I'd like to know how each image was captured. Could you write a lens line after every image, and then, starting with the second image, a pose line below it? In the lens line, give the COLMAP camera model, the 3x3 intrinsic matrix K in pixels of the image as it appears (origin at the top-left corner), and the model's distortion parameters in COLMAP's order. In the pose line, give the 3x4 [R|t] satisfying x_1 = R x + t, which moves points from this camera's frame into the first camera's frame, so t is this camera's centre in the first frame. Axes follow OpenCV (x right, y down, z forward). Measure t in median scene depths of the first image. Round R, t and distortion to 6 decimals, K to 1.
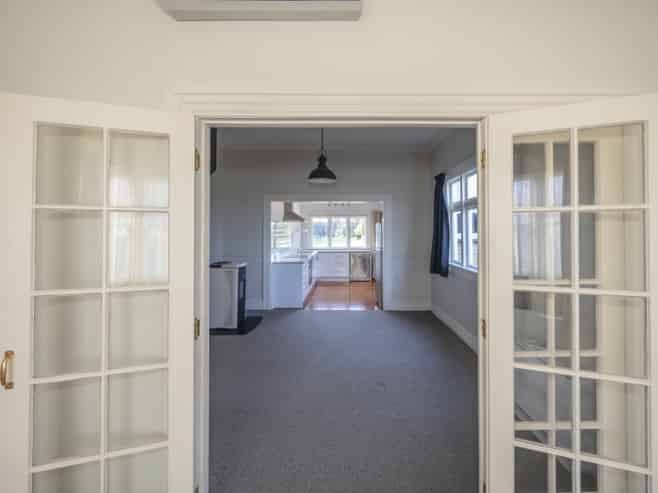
lens RADIAL K [[278.4, 0, 333.3], [0, 278.4, 230.1], [0, 0, 1]] dist [0.002593, 0.000371]
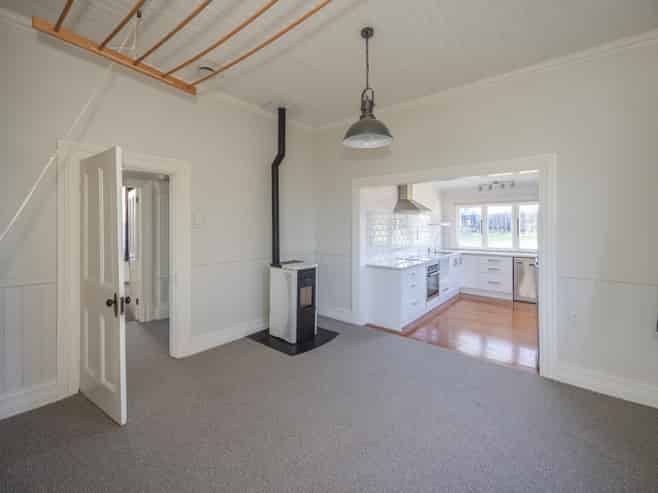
lens RADIAL K [[278.4, 0, 333.3], [0, 278.4, 230.1], [0, 0, 1]] dist [0.002593, 0.000371]
pose [[0.791028, 0.004830, -0.611760, 0.158282], [0.006998, 0.999832, 0.016942, 0.003183], [0.611740, -0.017683, 0.790862, 0.274175]]
